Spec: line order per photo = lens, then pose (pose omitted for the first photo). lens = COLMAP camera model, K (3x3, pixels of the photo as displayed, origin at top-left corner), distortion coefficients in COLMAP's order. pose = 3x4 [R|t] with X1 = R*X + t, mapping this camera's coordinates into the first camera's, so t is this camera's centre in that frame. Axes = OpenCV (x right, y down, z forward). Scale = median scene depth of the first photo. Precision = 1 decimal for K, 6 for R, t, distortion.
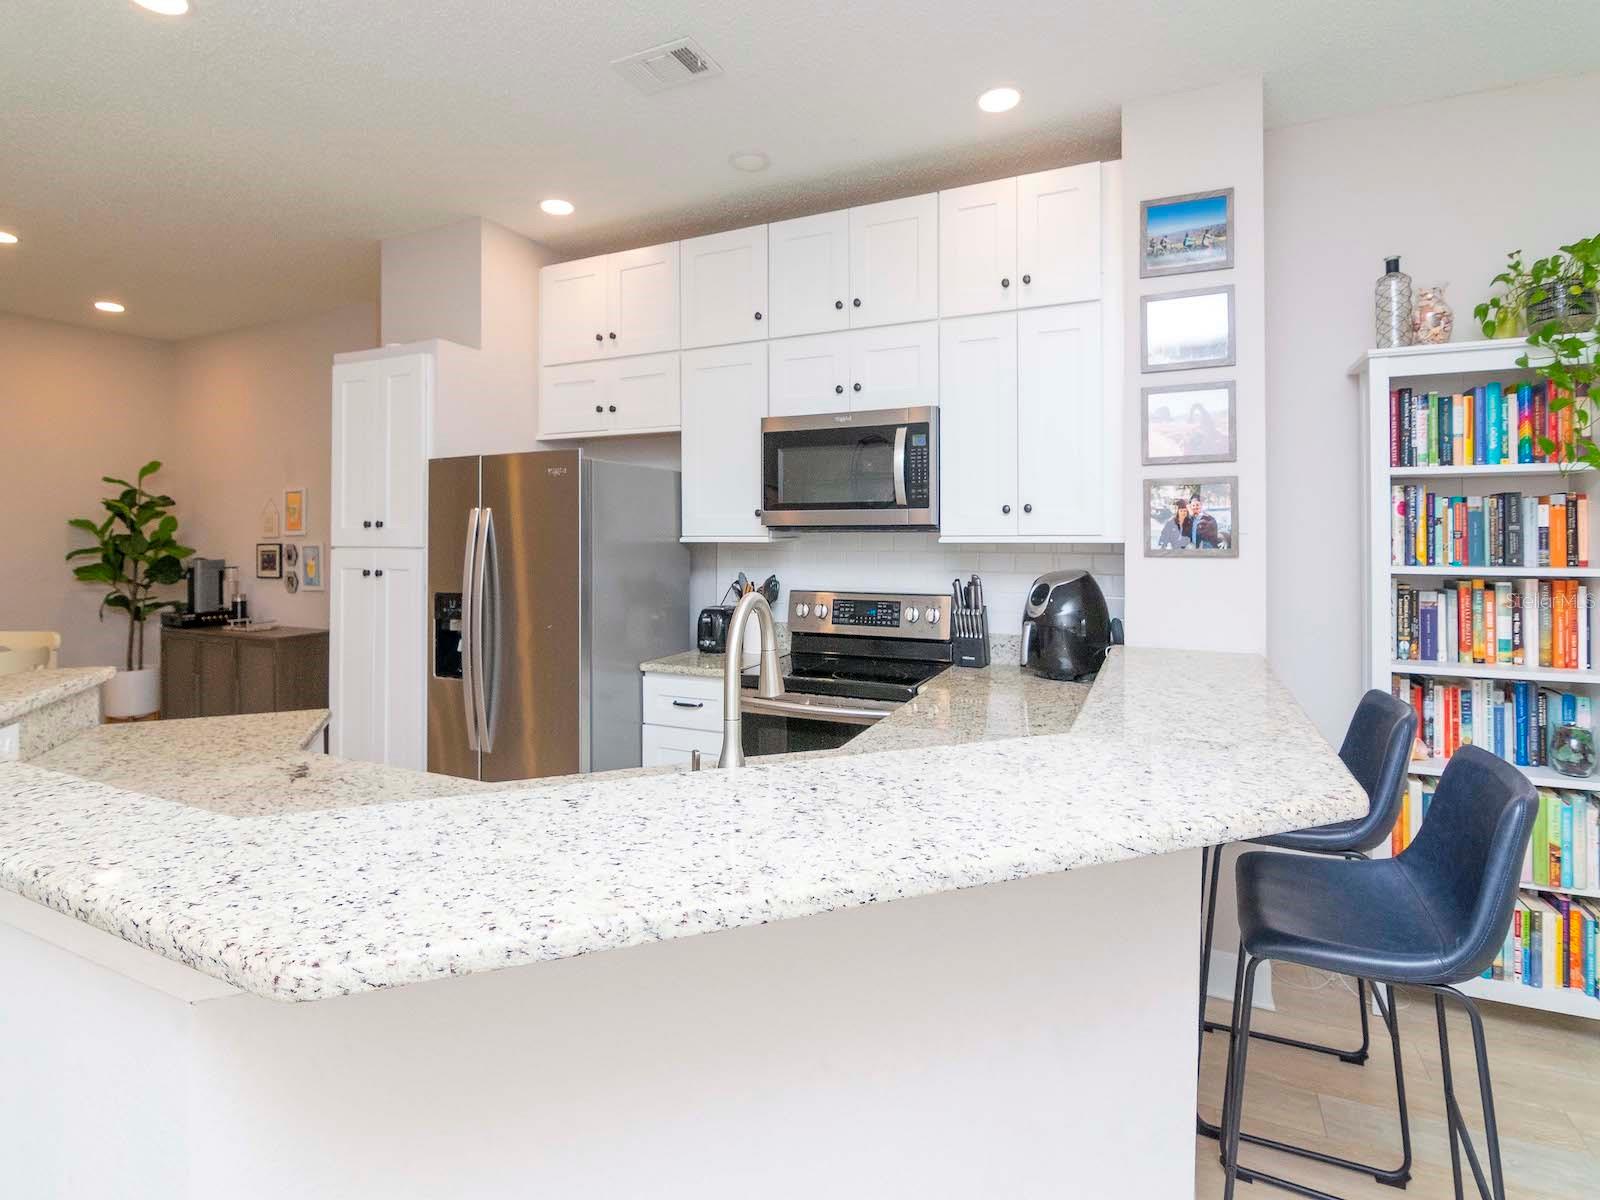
lens RADIAL K [[785.0, 0, 798.4], [0, 785.0, 530.8], [0, 0, 1]] dist [-0.005452, -0.004763]
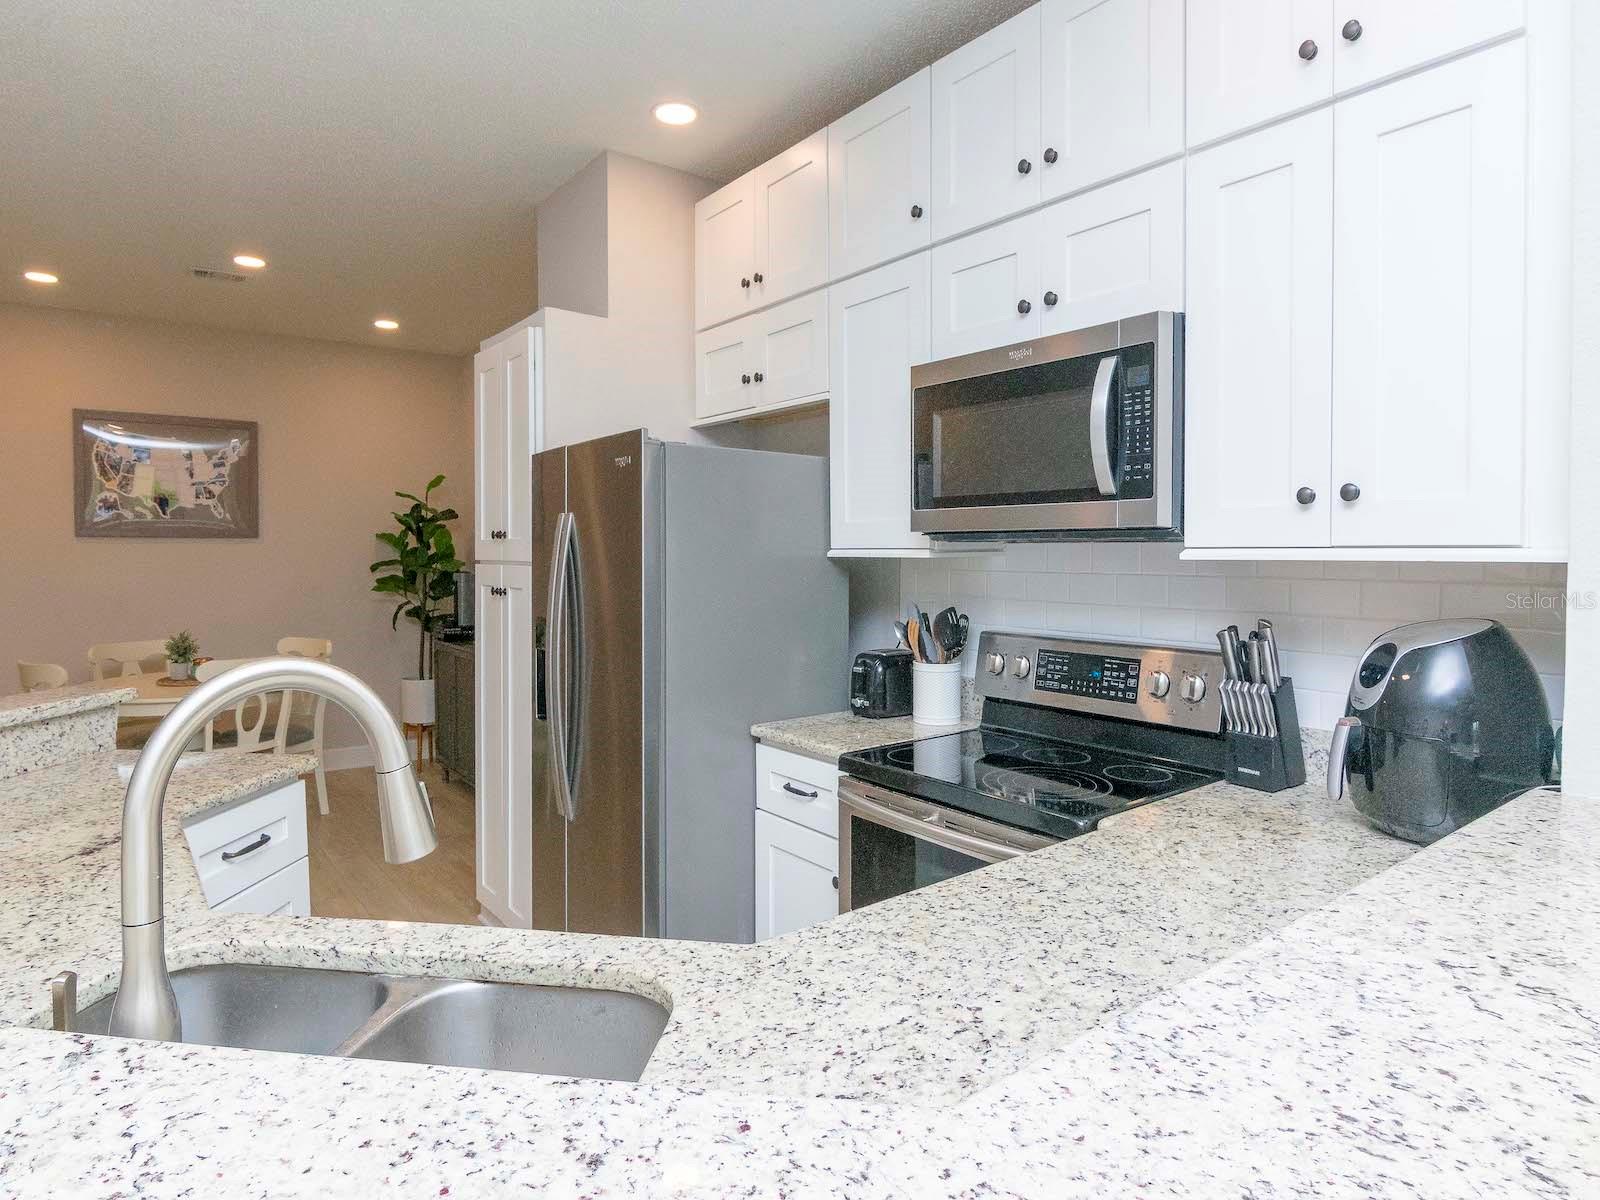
lens RADIAL K [[906.7, 0, 793.2], [0, 906.7, 572.4], [0, 0, 1]] dist [0.003411, -0.011874]
pose [[0.886346, 0.012200, -0.462863, 0.218152], [0.002581, 0.999507, 0.031288, 0.002867], [0.463016, -0.028927, 0.885878, 0.284042]]
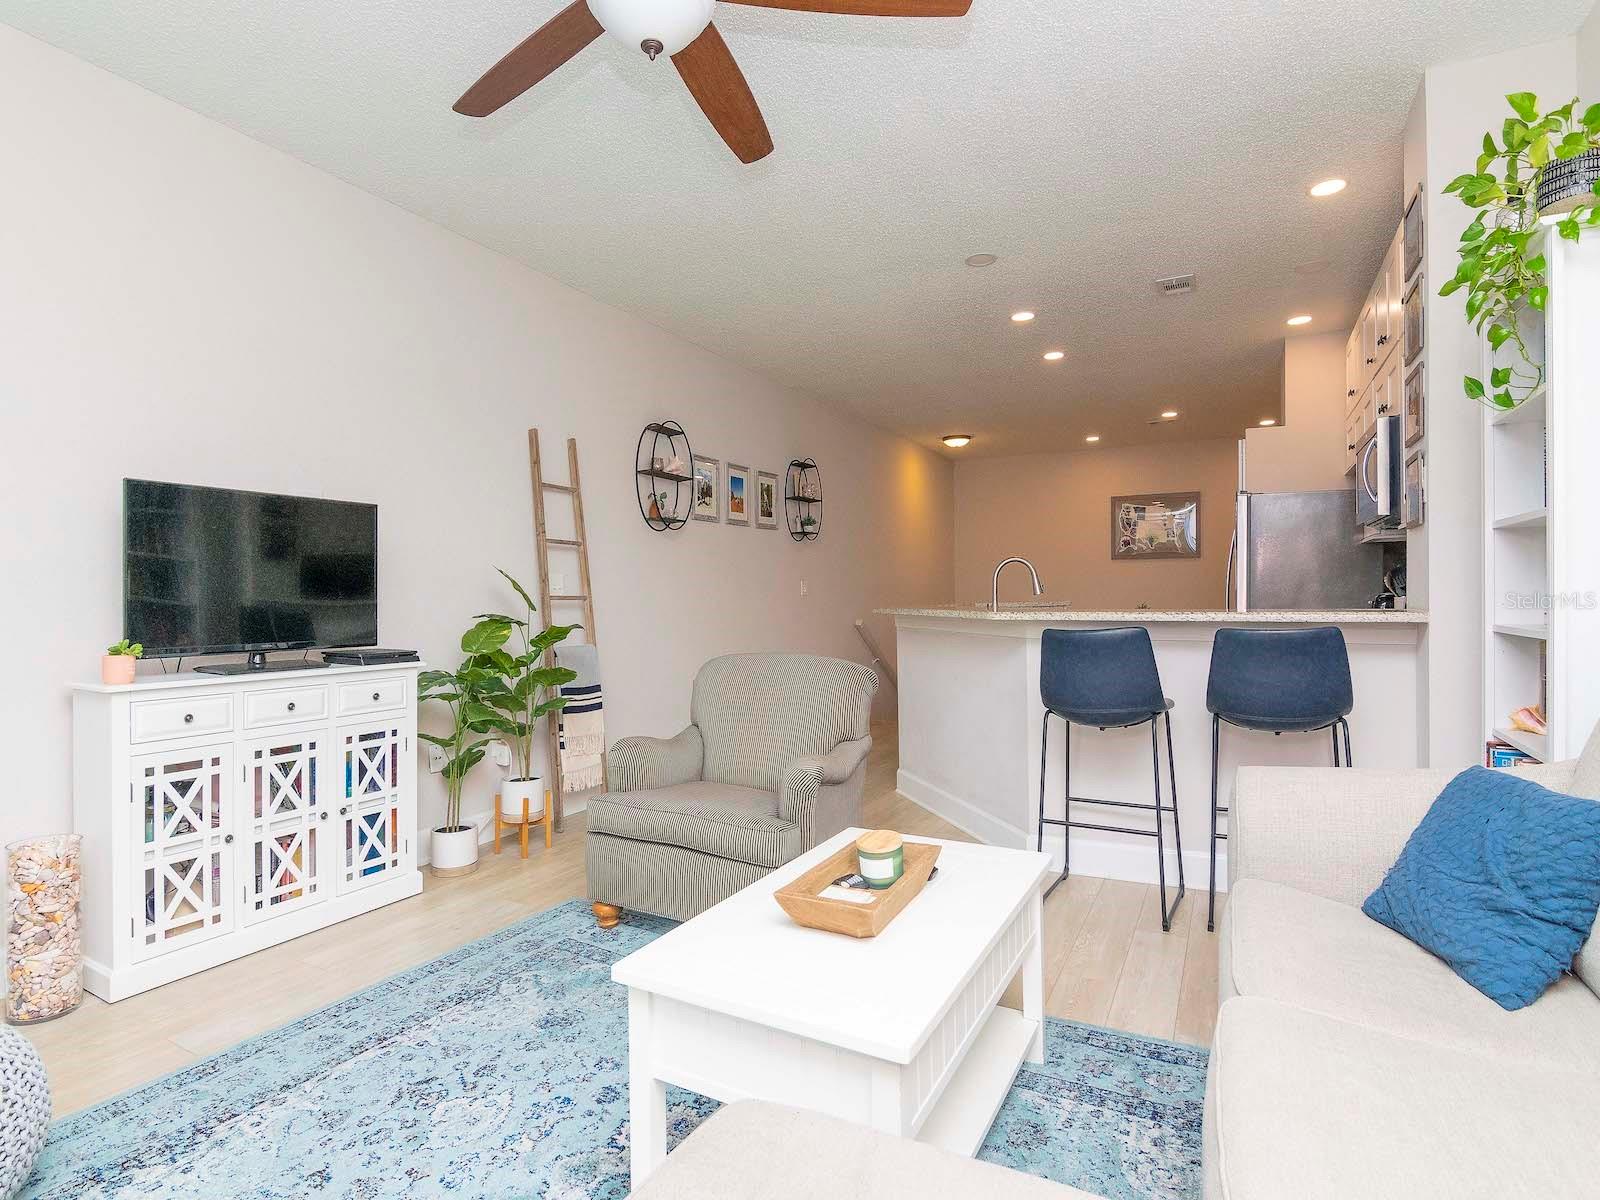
lens RADIAL K [[805.0, 0, 797.7], [0, 805.0, 604.3], [0, 0, 1]] dist [0.002146, 0.000396]
pose [[-0.057597, 0.017245, -0.998191, 1.348112], [0.013805, 0.999769, 0.016475, 0.086988], [0.998244, -0.012831, -0.057821, 0.156777]]
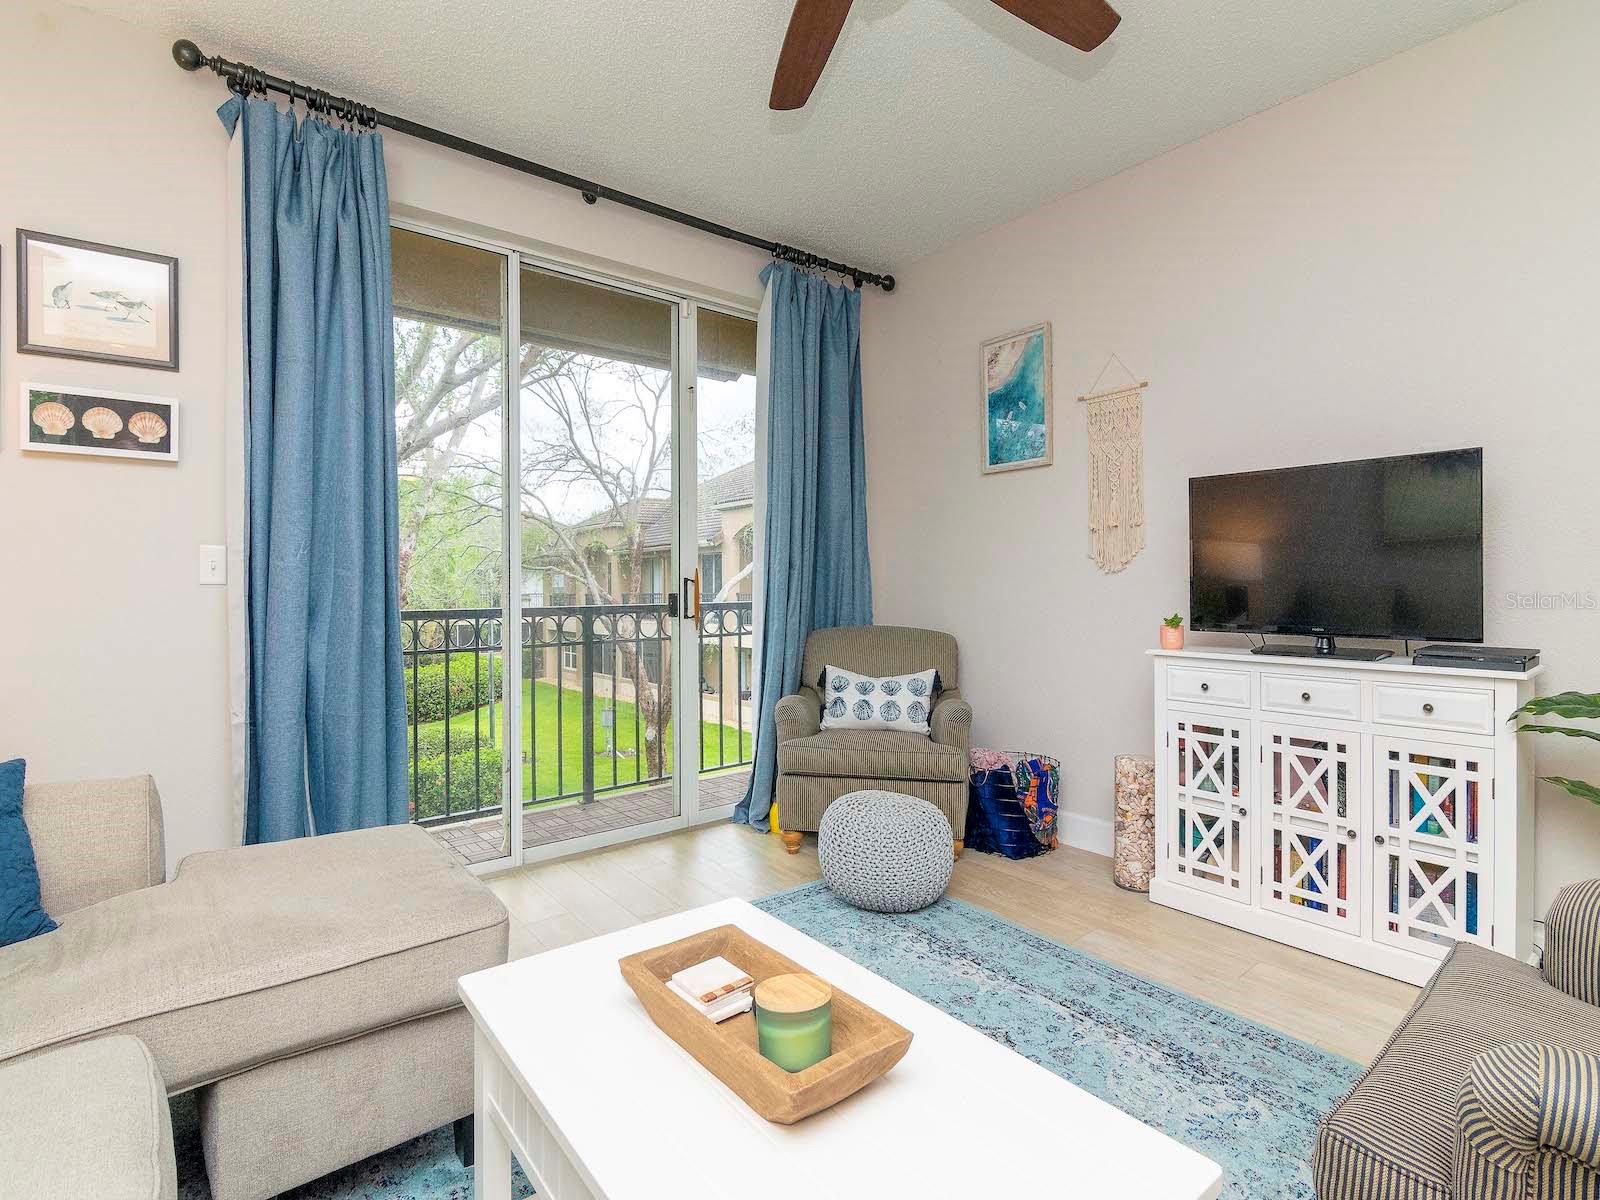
lens RADIAL K [[785.0, 0, 787.0], [0, 785.0, 588.6], [0, 0, 1]] dist [-0.005452, -0.004763]
pose [[-0.896775, 0.012554, 0.442308, 0.607294], [0.007679, 0.999888, -0.012810, 0.104148], [-0.442420, -0.008091, -0.896772, 0.486635]]
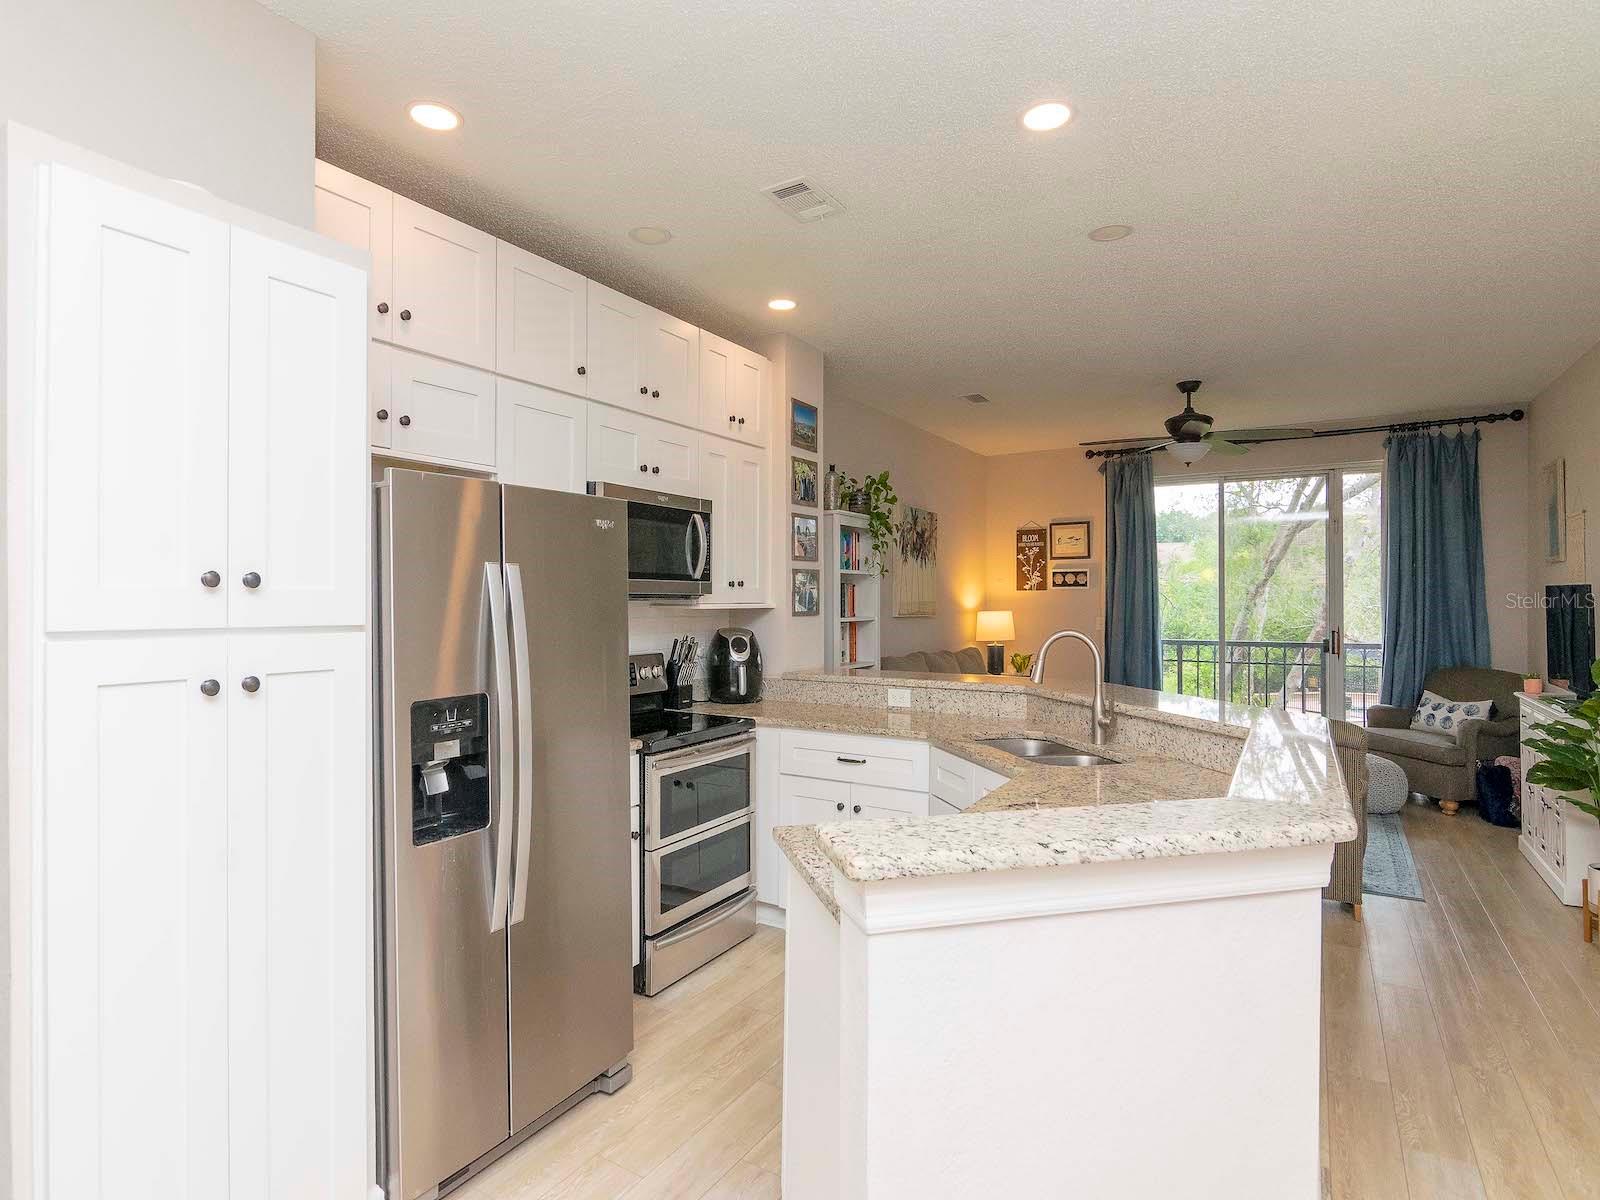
lens RADIAL K [[832.5, 0, 768.2], [0, 832.5, 596.9], [0, 0, 1]] dist [-0.012292, -0.006035]
pose [[0.135319, 0.006716, 0.990779, -1.044302], [-0.003585, 0.999974, -0.006288, 0.003865], [-0.990796, -0.002701, 0.135340, 0.663962]]
